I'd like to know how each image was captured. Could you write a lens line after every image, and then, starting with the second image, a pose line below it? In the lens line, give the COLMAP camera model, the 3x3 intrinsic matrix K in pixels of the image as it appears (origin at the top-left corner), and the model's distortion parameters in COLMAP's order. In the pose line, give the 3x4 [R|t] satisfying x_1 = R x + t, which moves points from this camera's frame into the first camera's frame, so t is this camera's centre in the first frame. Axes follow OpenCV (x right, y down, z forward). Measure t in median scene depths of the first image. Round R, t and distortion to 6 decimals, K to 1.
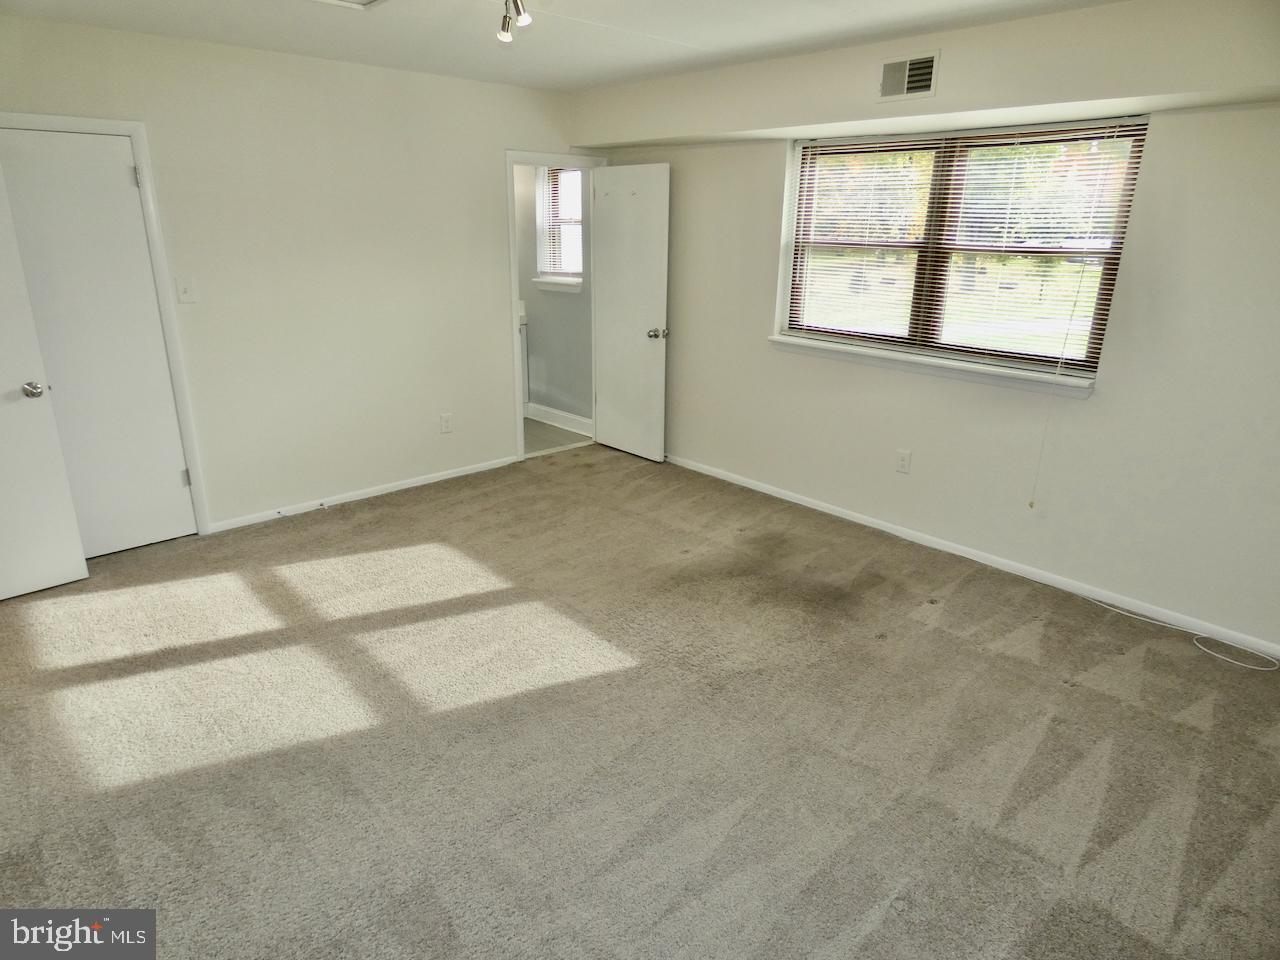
lens RADIAL K [[764.3, 0, 637.6], [0, 764.3, 478.4], [0, 0, 1]] dist [-0.009030, -0.000832]
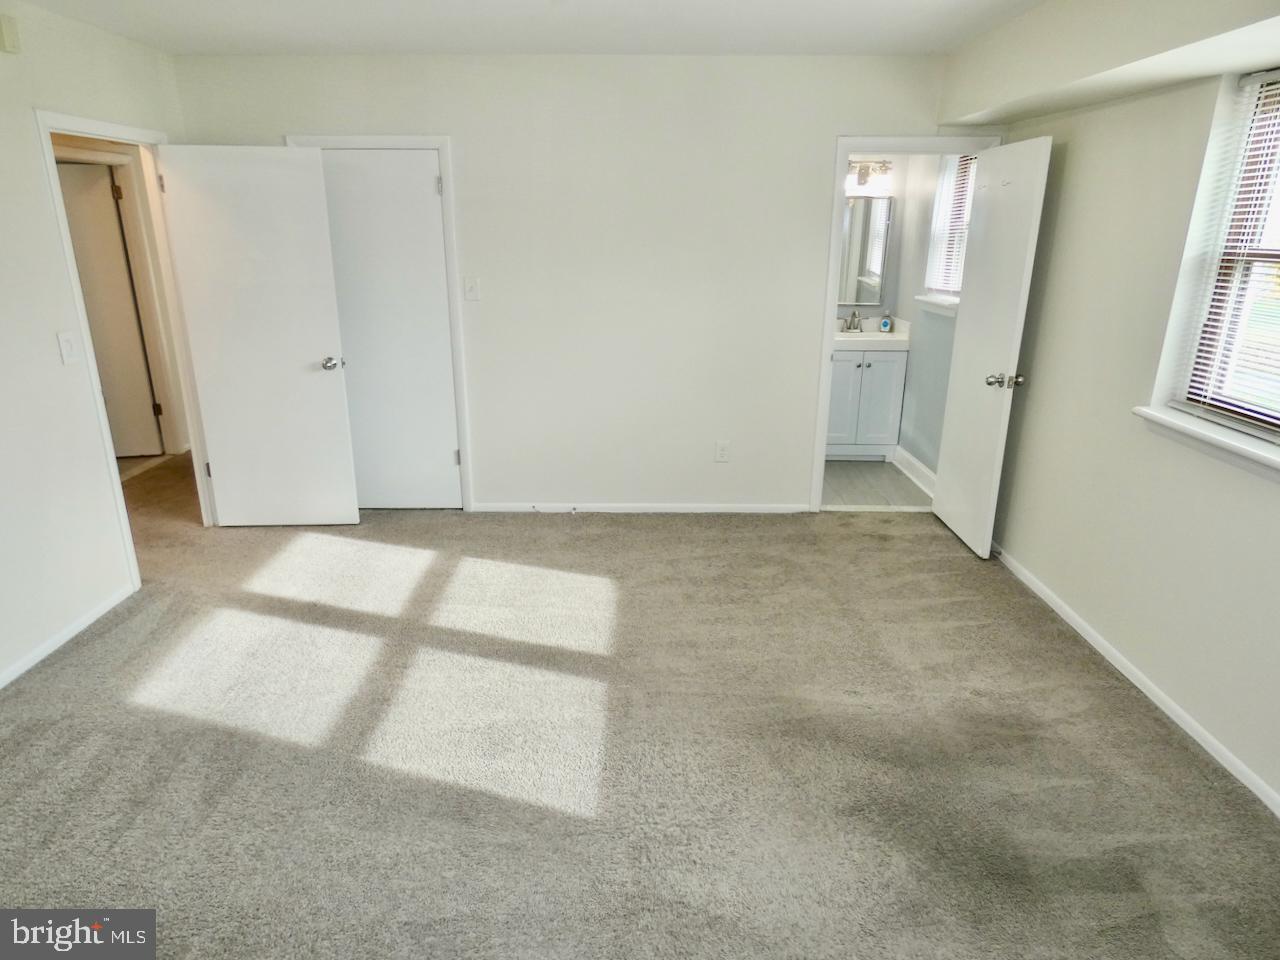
lens RADIAL K [[769.4, 0, 640.1], [0, 769.4, 482.1], [0, 0, 1]] dist [-0.002694, -0.002714]
pose [[0.734520, 0.204536, -0.647028, 0.307668], [-0.210764, 0.975100, 0.068981, -0.091399], [0.645026, 0.085703, 0.759339, 0.300676]]
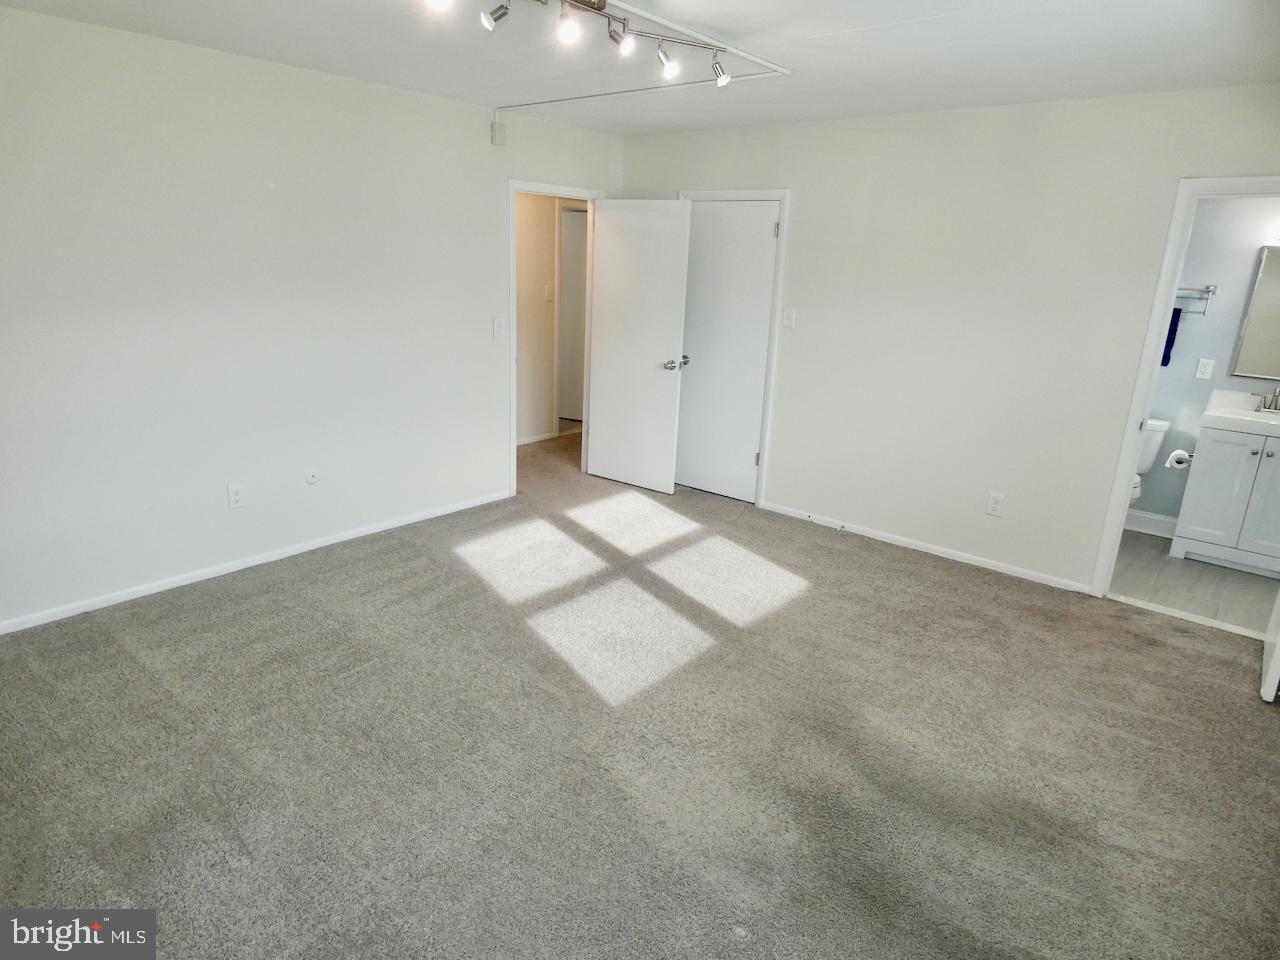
lens RADIAL K [[767.6, 0, 645.2], [0, 767.6, 481.9], [0, 0, 1]] dist [0.002571, 0.001861]
pose [[0.139331, 0.272102, -0.952128, 0.581857], [-0.353663, 0.911767, 0.208814, -0.157049], [0.924937, 0.307638, 0.223270, 0.504996]]
